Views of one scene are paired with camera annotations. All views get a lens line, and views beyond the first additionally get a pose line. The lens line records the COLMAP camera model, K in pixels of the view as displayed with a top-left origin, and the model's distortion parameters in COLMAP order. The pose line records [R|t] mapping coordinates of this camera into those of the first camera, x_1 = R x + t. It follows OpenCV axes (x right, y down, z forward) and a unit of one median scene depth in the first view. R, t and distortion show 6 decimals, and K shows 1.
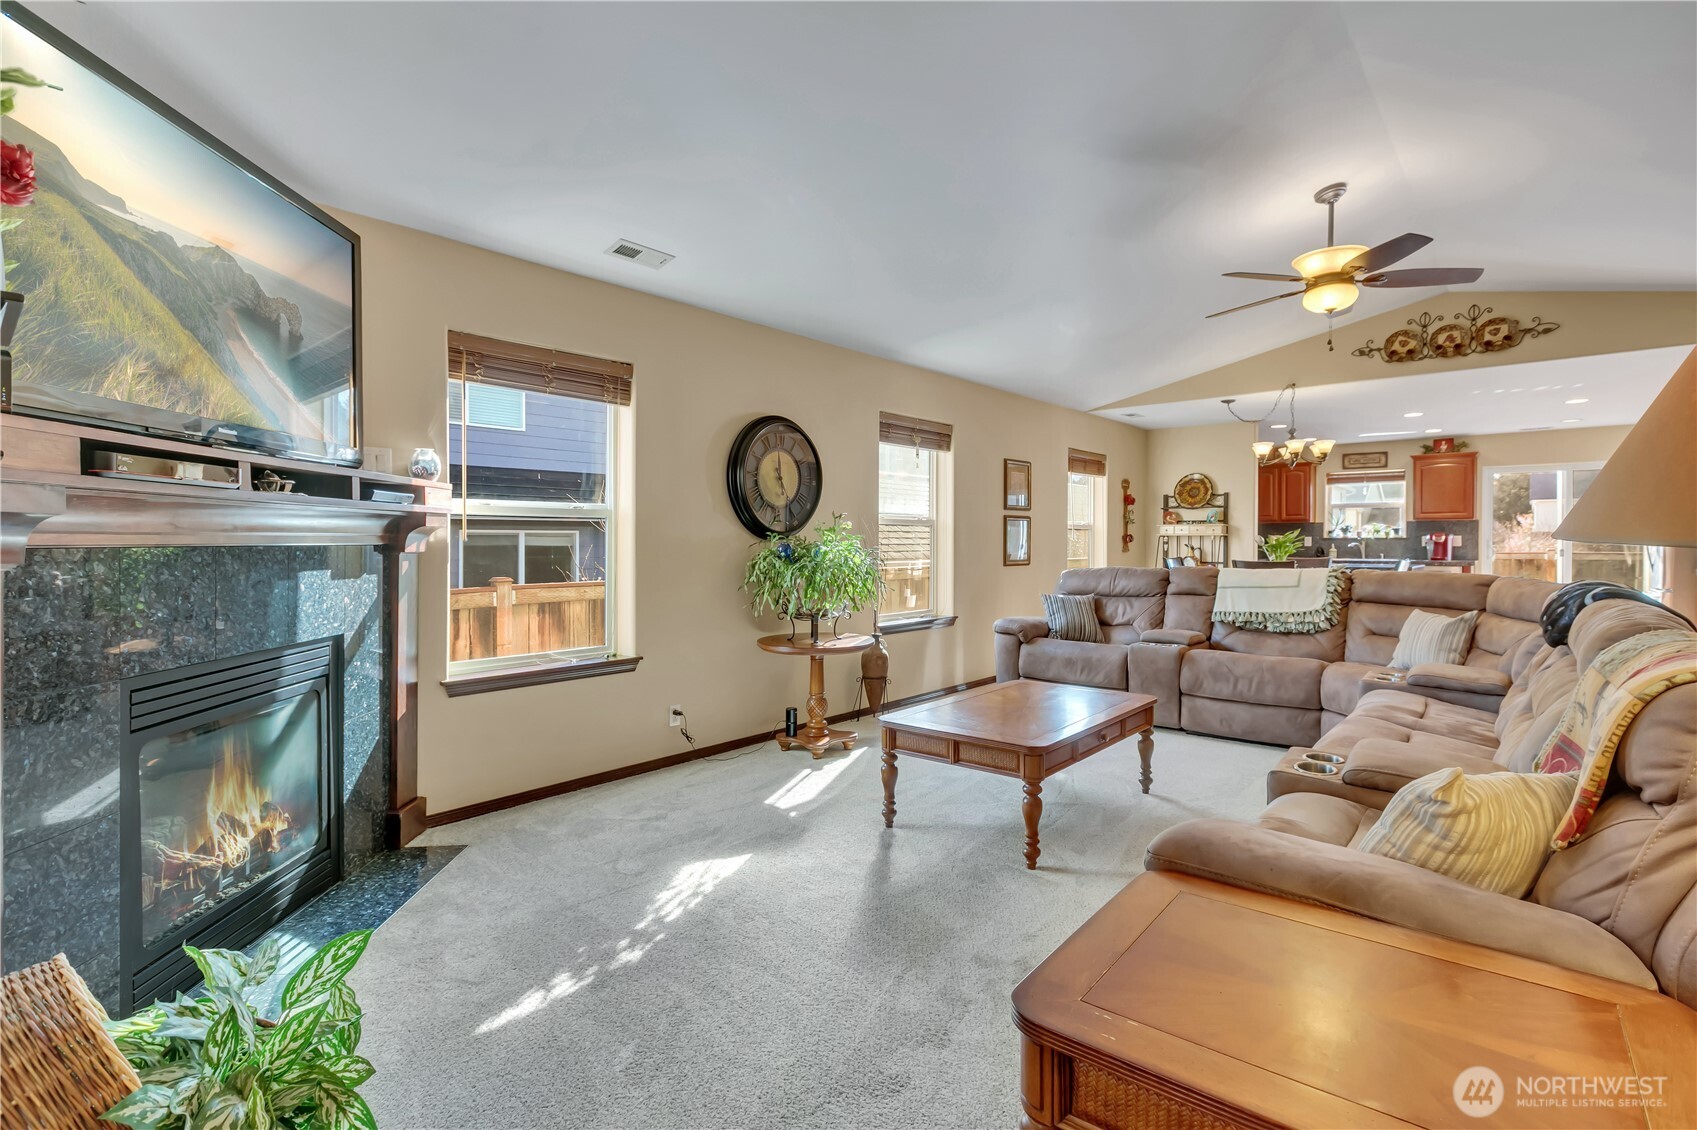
lens RADIAL K [[792.8, 0, 865.7], [0, 792.8, 537.1], [0, 0, 1]] dist [-0.001252, 0.000500]
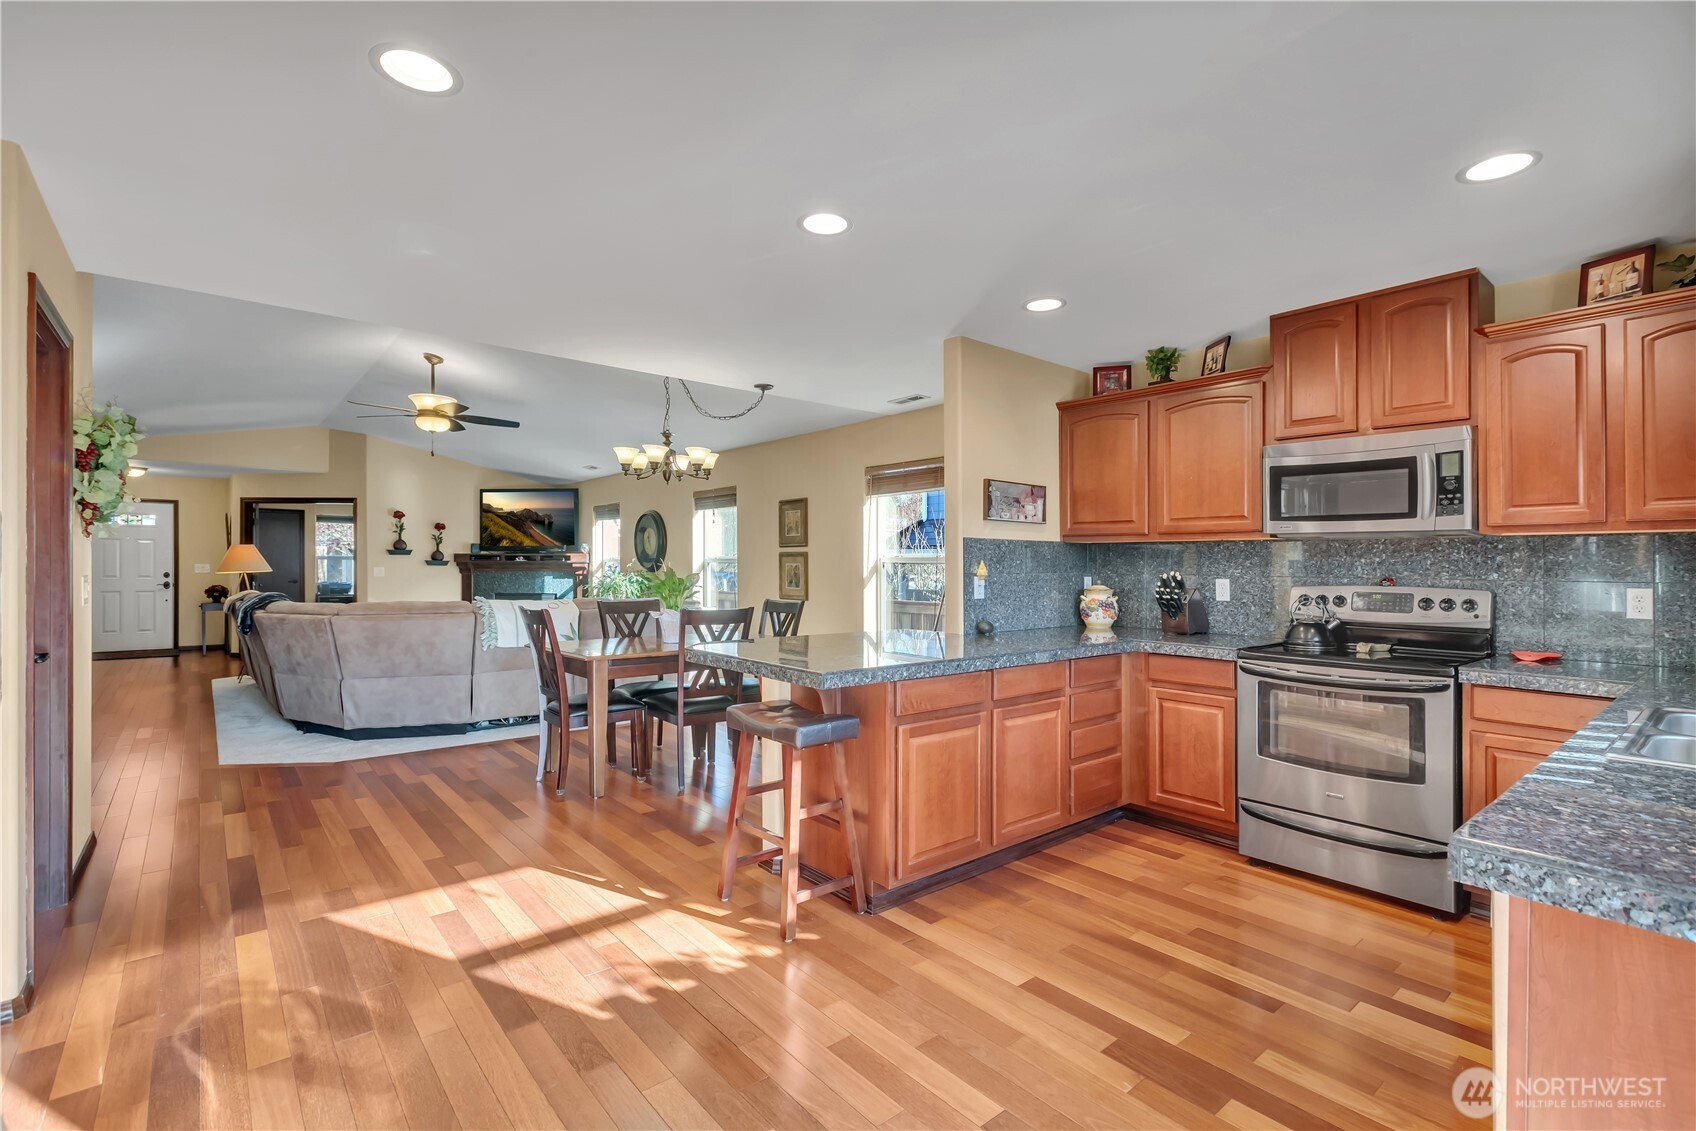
lens RADIAL K [[771.1, 0, 848.0], [0, 771.1, 565.5], [0, 0, 1]] dist [0.020140, -0.000091]
pose [[-0.164363, 0.000588, -0.986400, 1.552491], [-0.001694, 0.999998, 0.000879, -0.012918], [0.986398, 0.001815, -0.164362, 1.622596]]
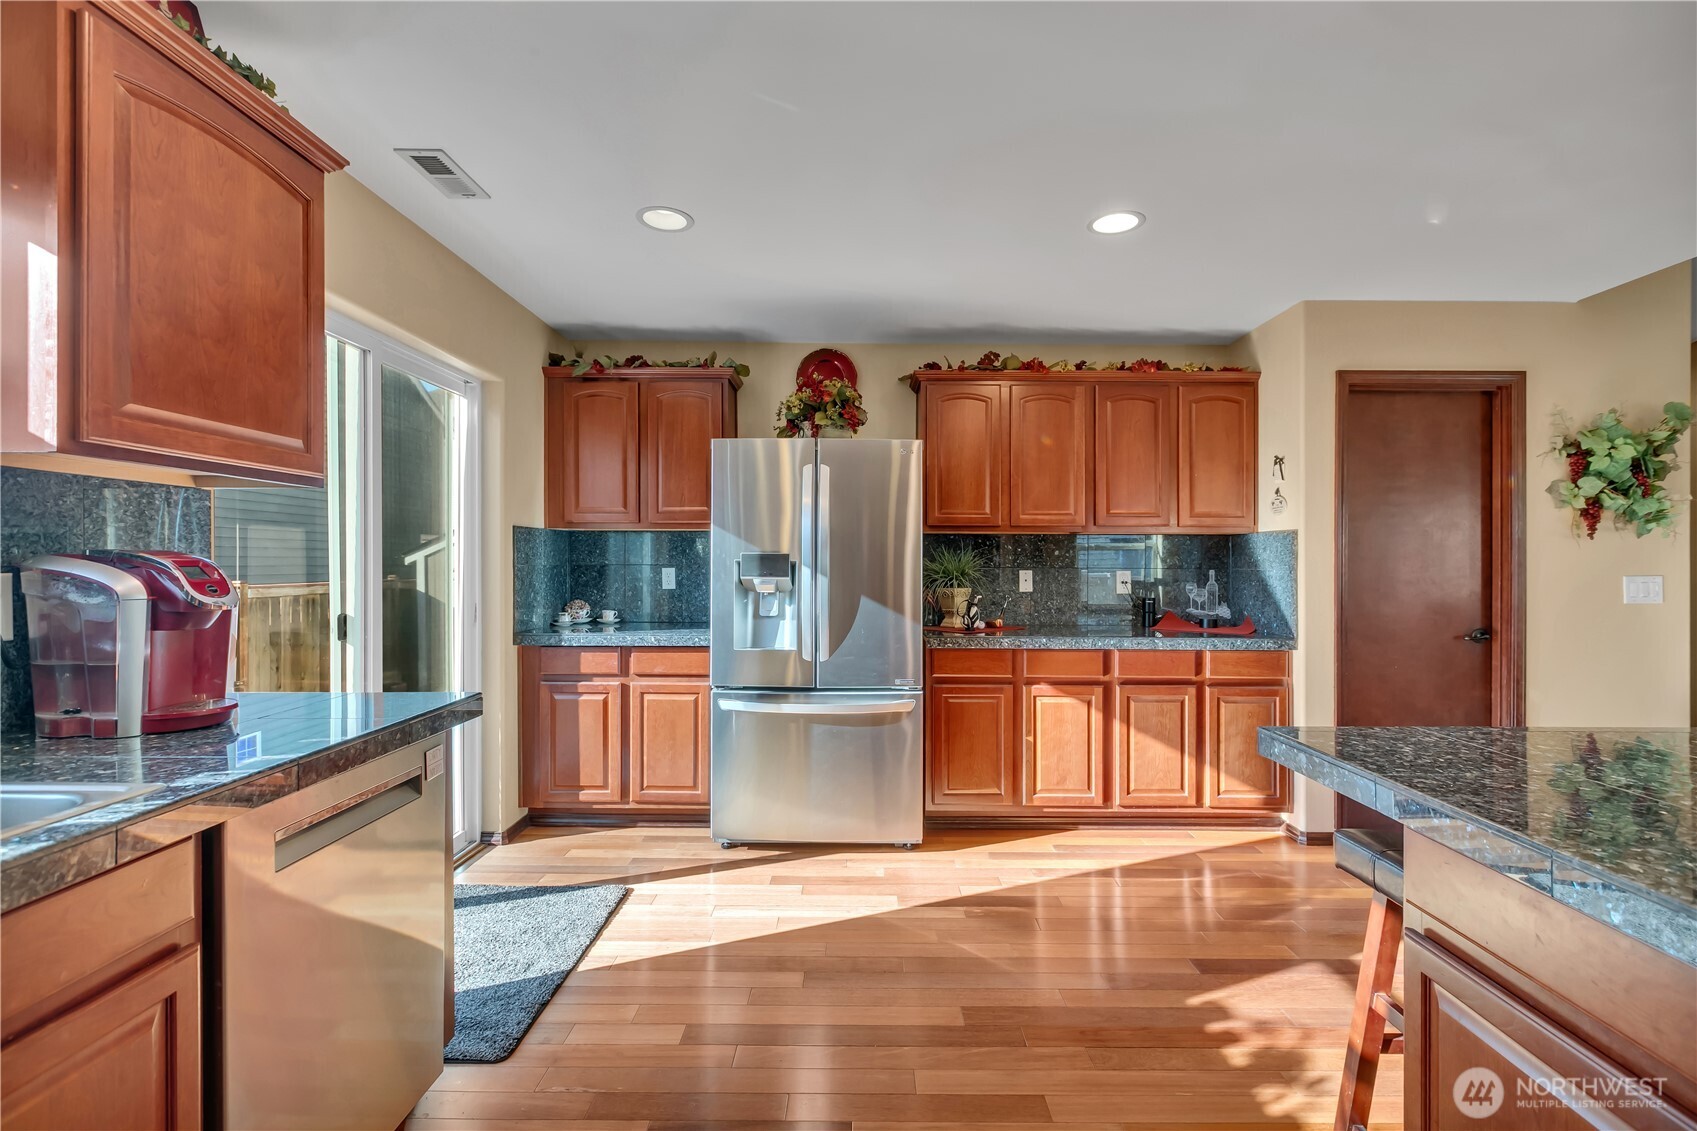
lens RADIAL K [[772.2, 0, 862.0], [0, 772.2, 548.8], [0, 0, 1]] dist [0.000400, -0.000248]
pose [[-0.644173, 0.013611, 0.764759, 0.957805], [-0.006234, 0.999715, -0.023044, -0.006491], [-0.764854, -0.019611, -0.643905, 1.837549]]
